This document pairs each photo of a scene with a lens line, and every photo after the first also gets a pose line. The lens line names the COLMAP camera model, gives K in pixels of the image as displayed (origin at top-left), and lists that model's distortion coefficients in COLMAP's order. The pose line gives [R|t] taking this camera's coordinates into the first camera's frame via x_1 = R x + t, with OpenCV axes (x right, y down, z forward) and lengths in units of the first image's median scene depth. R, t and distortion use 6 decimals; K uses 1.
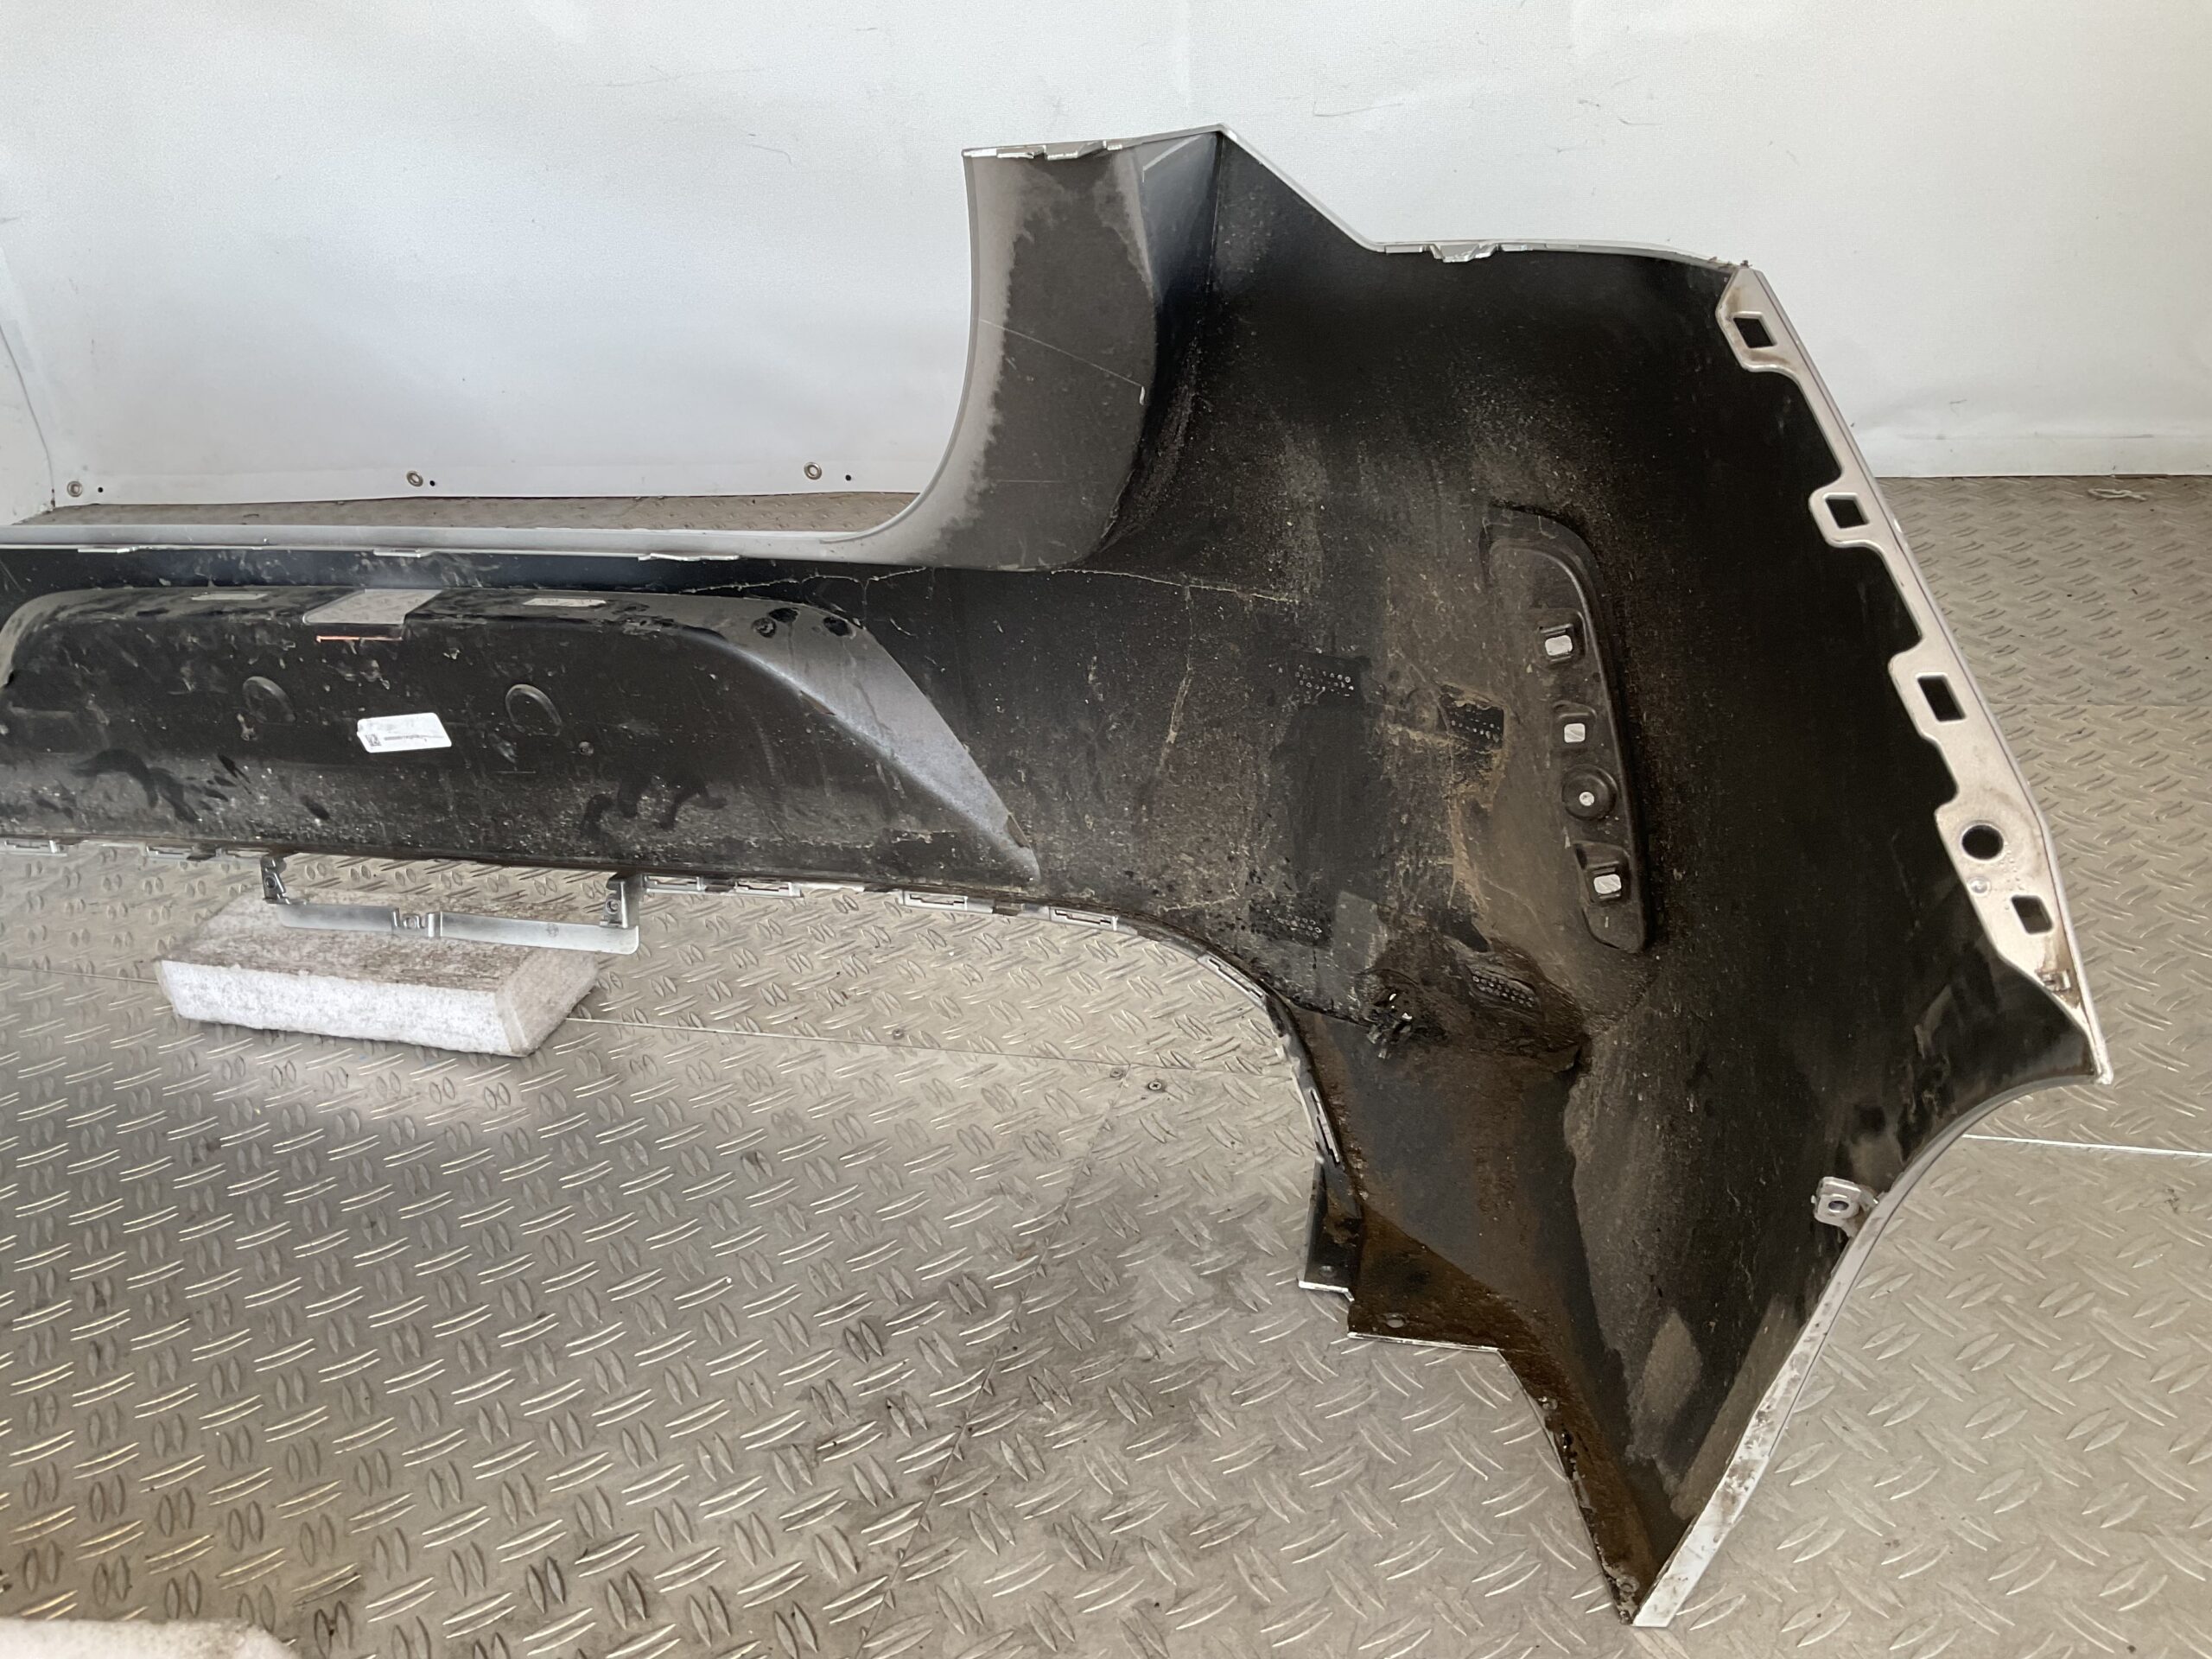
lens RADIAL K [[1858.2, 0, 1106.0], [0, 1858.2, 829.5], [0, 0, 1]] dist [0.005547, 0.003890]
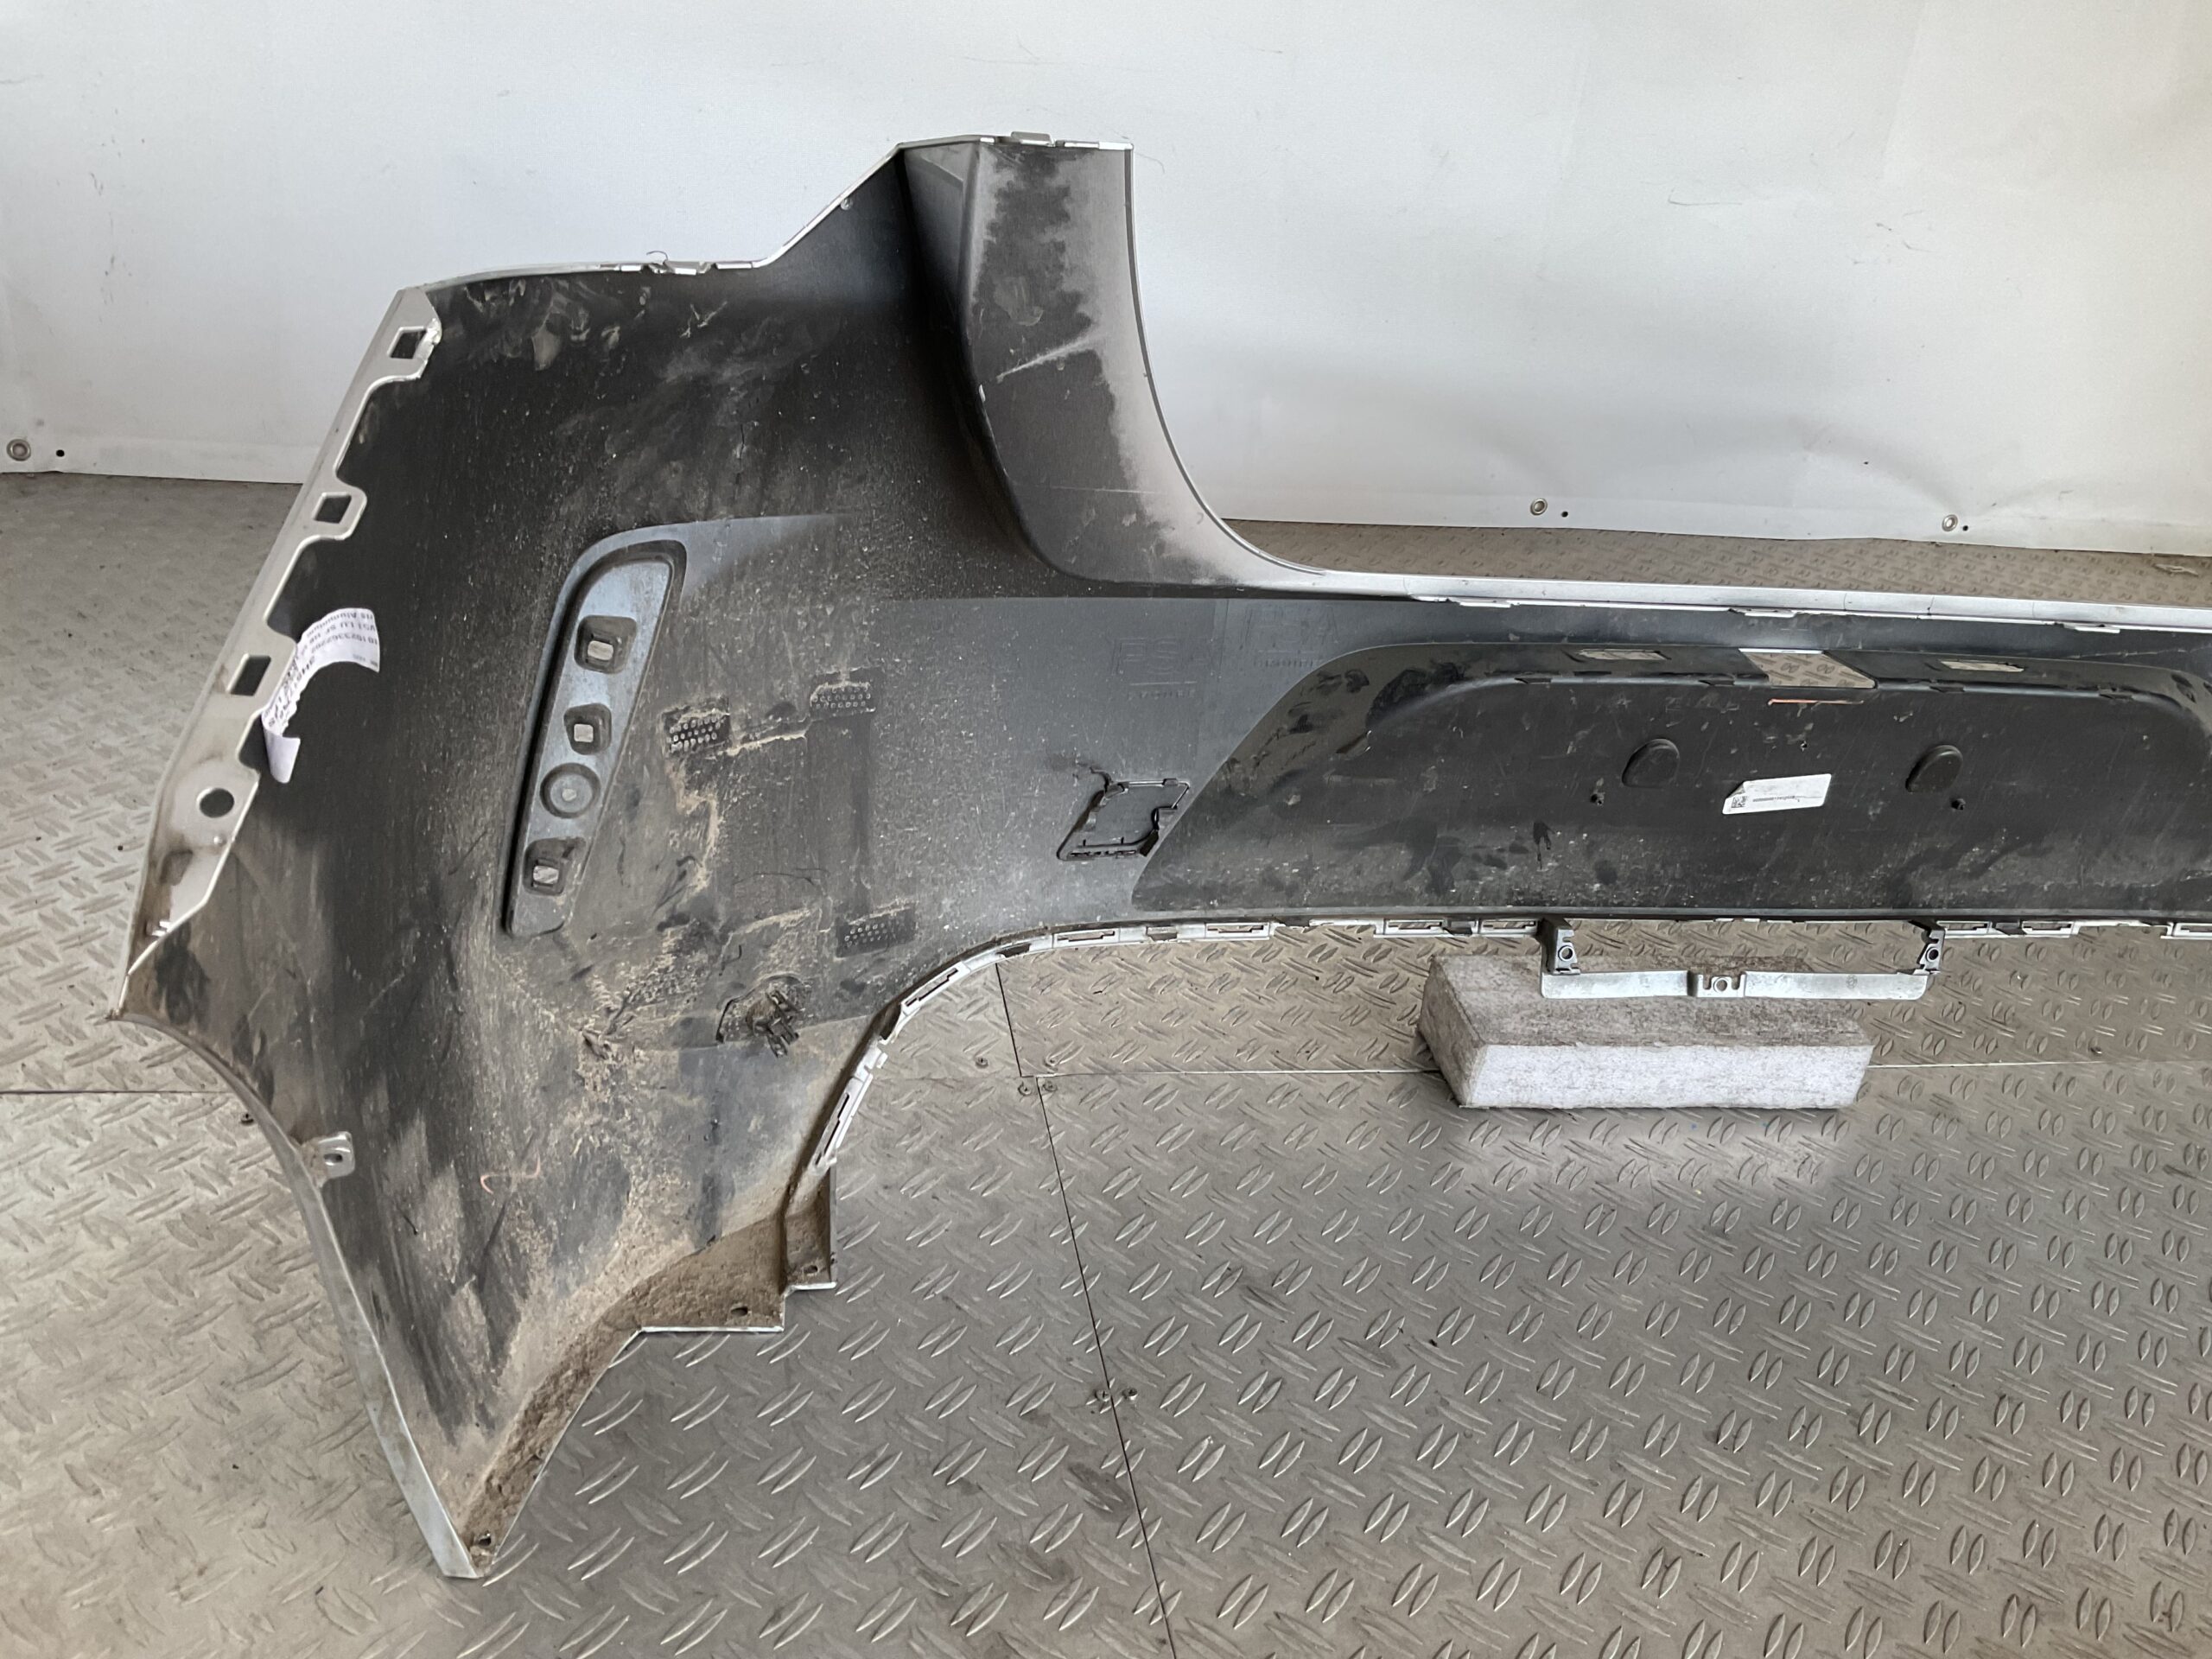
lens RADIAL K [[1874.3, 0, 1106.0], [0, 1874.3, 829.5], [0, 0, 1]] dist [0.059117, -0.002498]
pose [[0.874601, -0.034958, 0.483581, -1.144593], [0.034696, 0.999353, 0.009492, -0.053236], [-0.483600, 0.008476, 0.875248, 0.280069]]
